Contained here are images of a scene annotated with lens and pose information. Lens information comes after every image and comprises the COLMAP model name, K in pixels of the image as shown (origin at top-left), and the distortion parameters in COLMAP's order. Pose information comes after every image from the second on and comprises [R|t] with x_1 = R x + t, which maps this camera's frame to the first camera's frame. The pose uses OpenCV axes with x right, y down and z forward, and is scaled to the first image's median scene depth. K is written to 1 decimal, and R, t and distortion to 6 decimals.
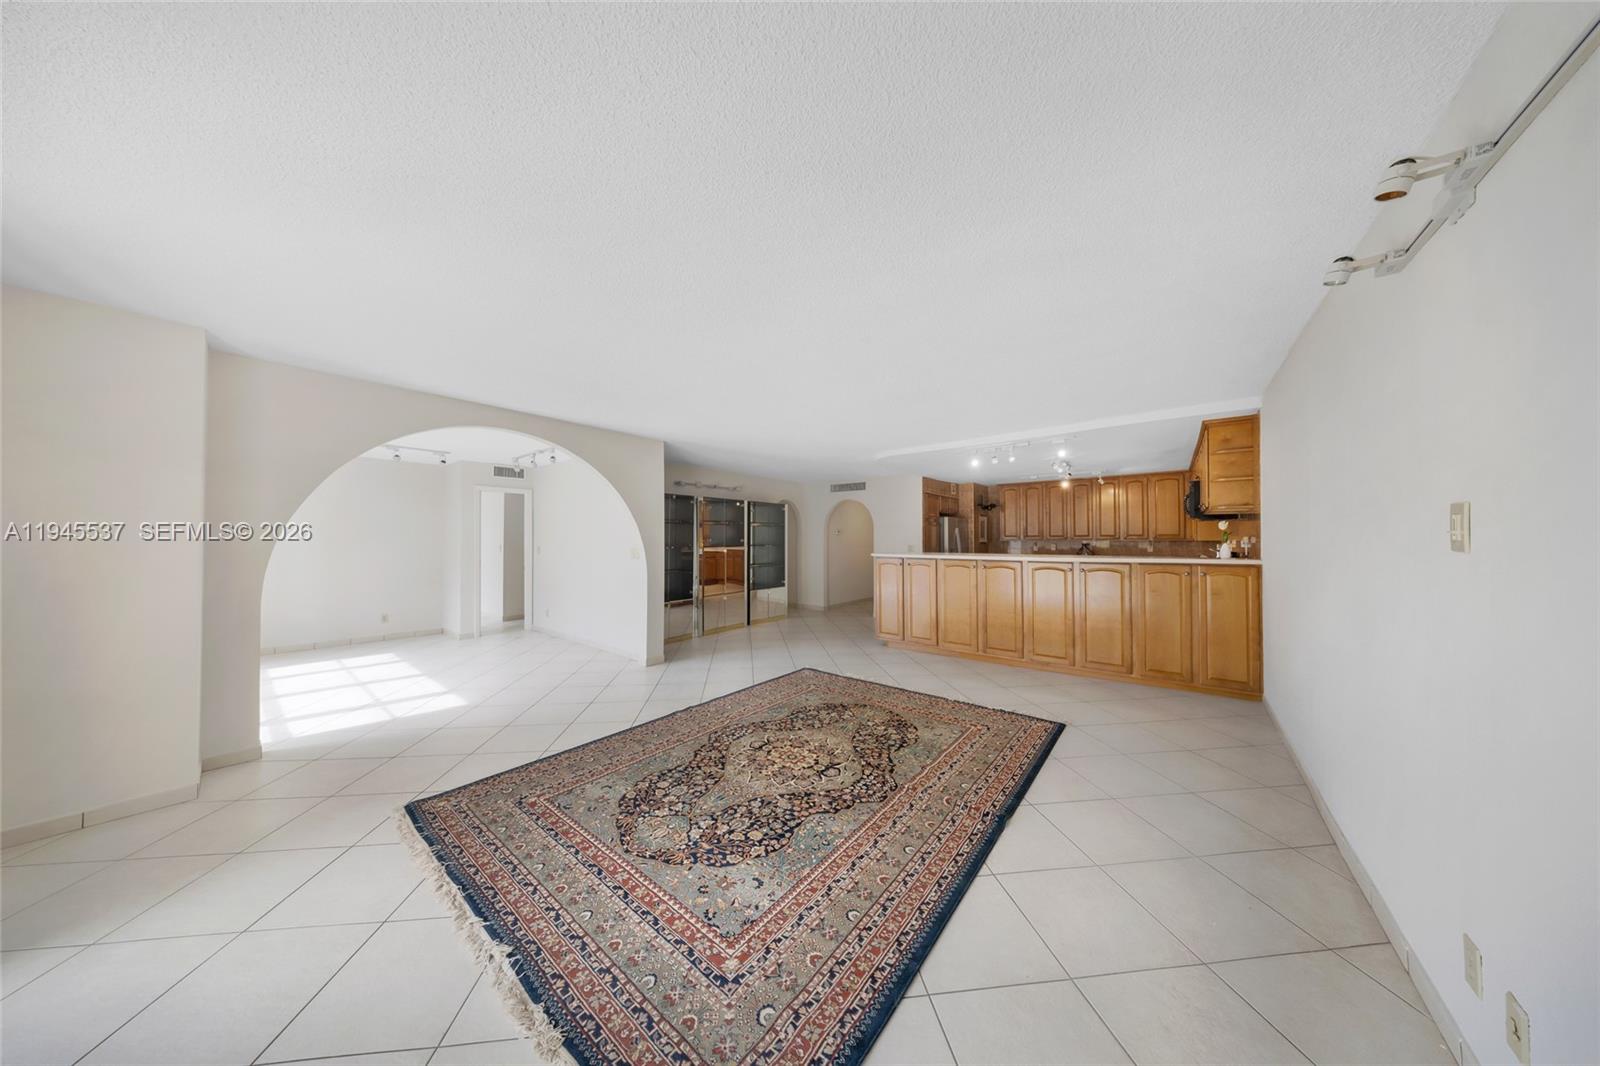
lens RADIAL K [[466.2, 0, 788.9], [0, 466.2, 529.4], [0, 0, 1]] dist [0.001204, -0.001683]
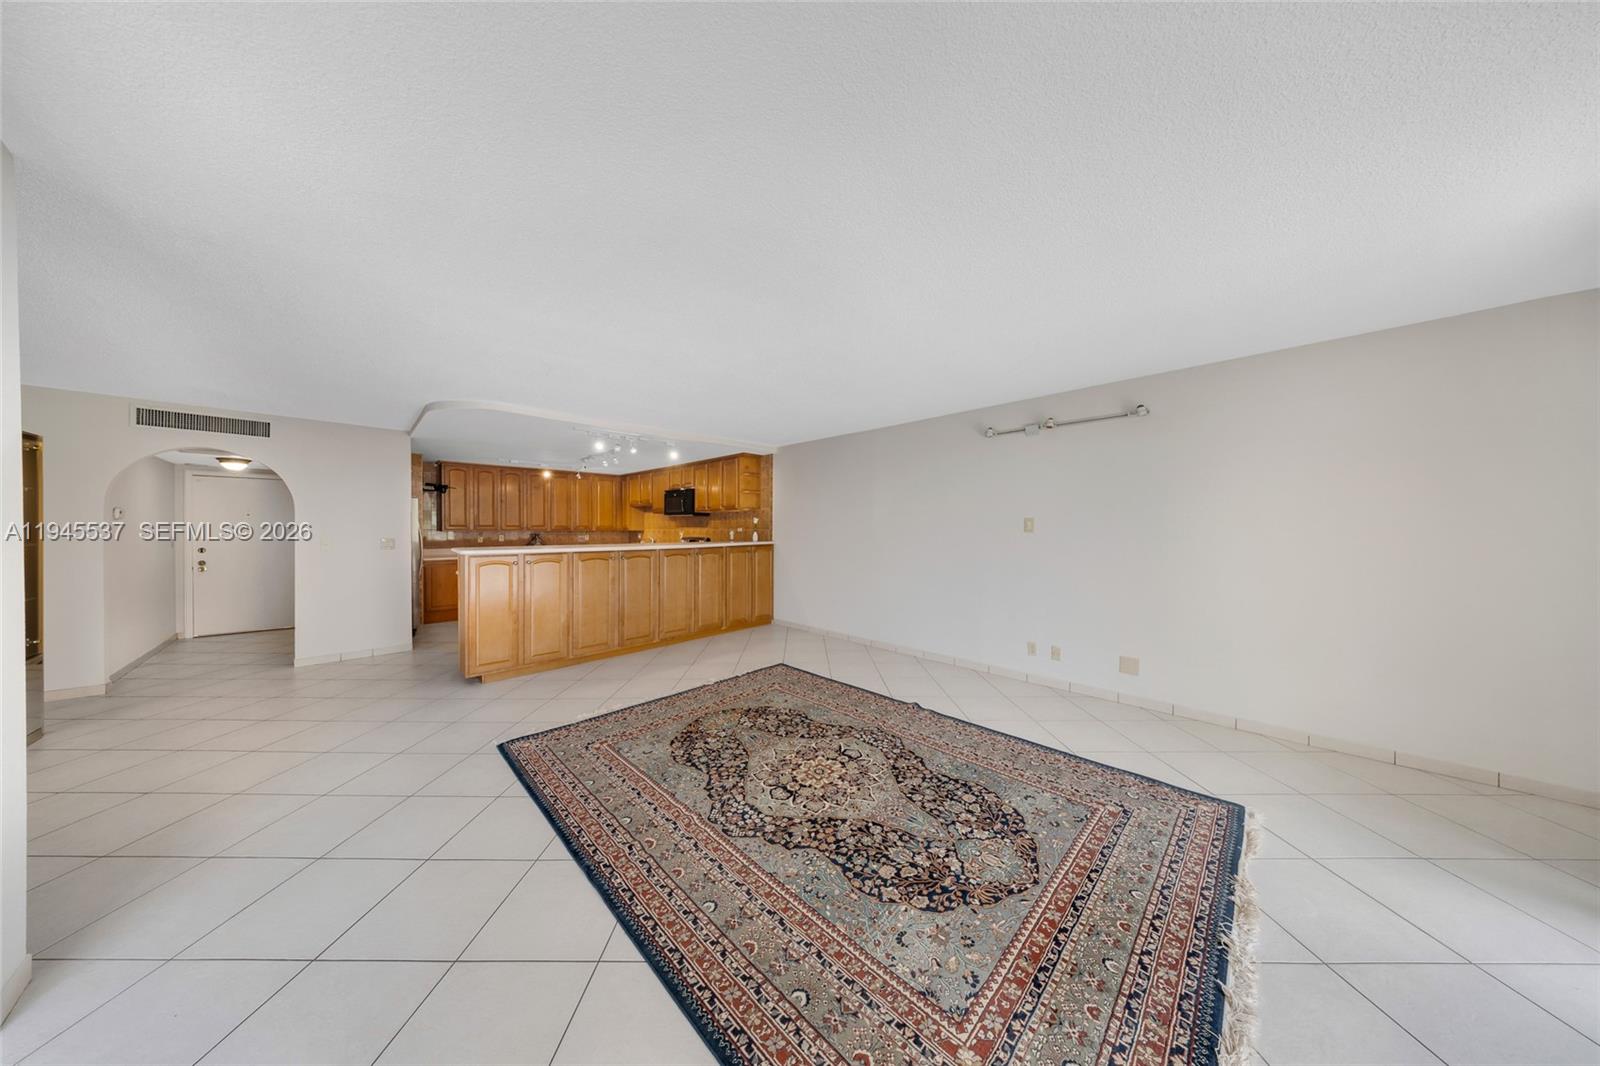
lens RADIAL K [[466.2, 0, 797.3], [0, 466.2, 529.9], [0, 0, 1]] dist [0.001204, -0.001683]
pose [[0.106570, -0.001910, 0.994303, -0.737910], [-0.018095, 0.999829, 0.003860, 0.018172], [-0.994141, -0.018403, 0.106517, 0.795129]]
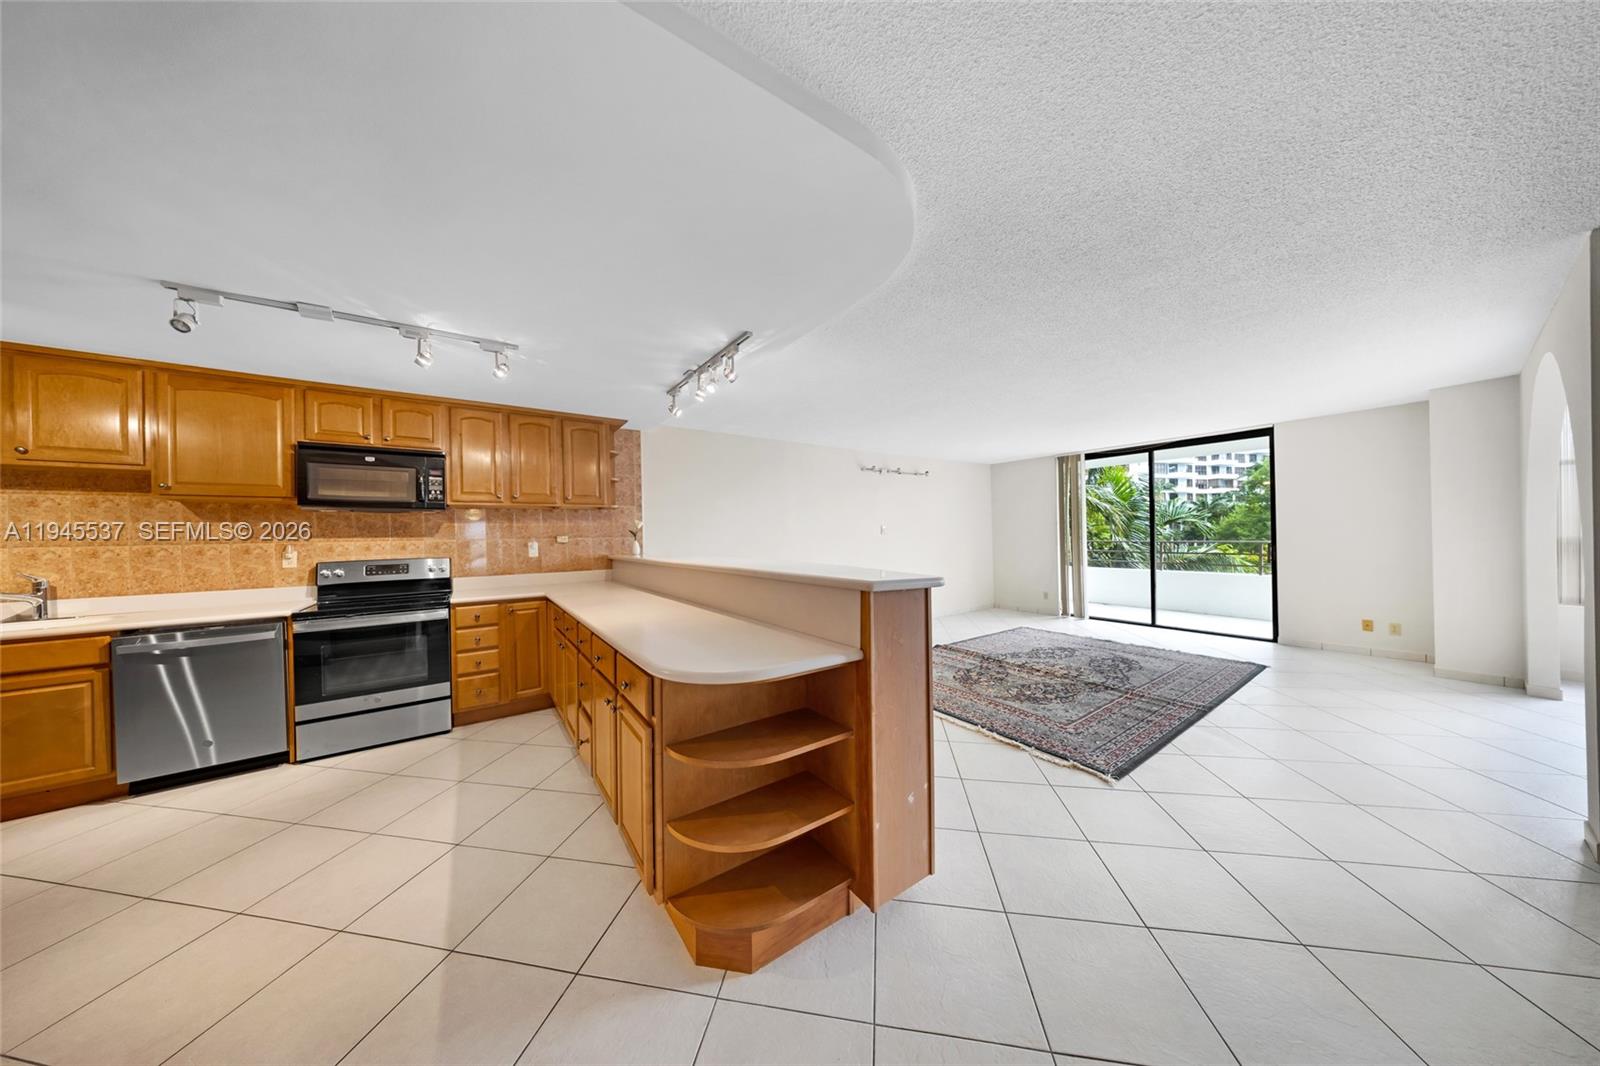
lens RADIAL K [[466.2, 0, 800.6], [0, 466.2, 535.4], [0, 0, 1]] dist [0.001204, -0.001683]
pose [[-0.965459, 0.019199, 0.259848, 0.325647], [0.015379, 0.999742, -0.016726, 0.050121], [-0.260102, -0.012152, -0.965505, 2.248117]]
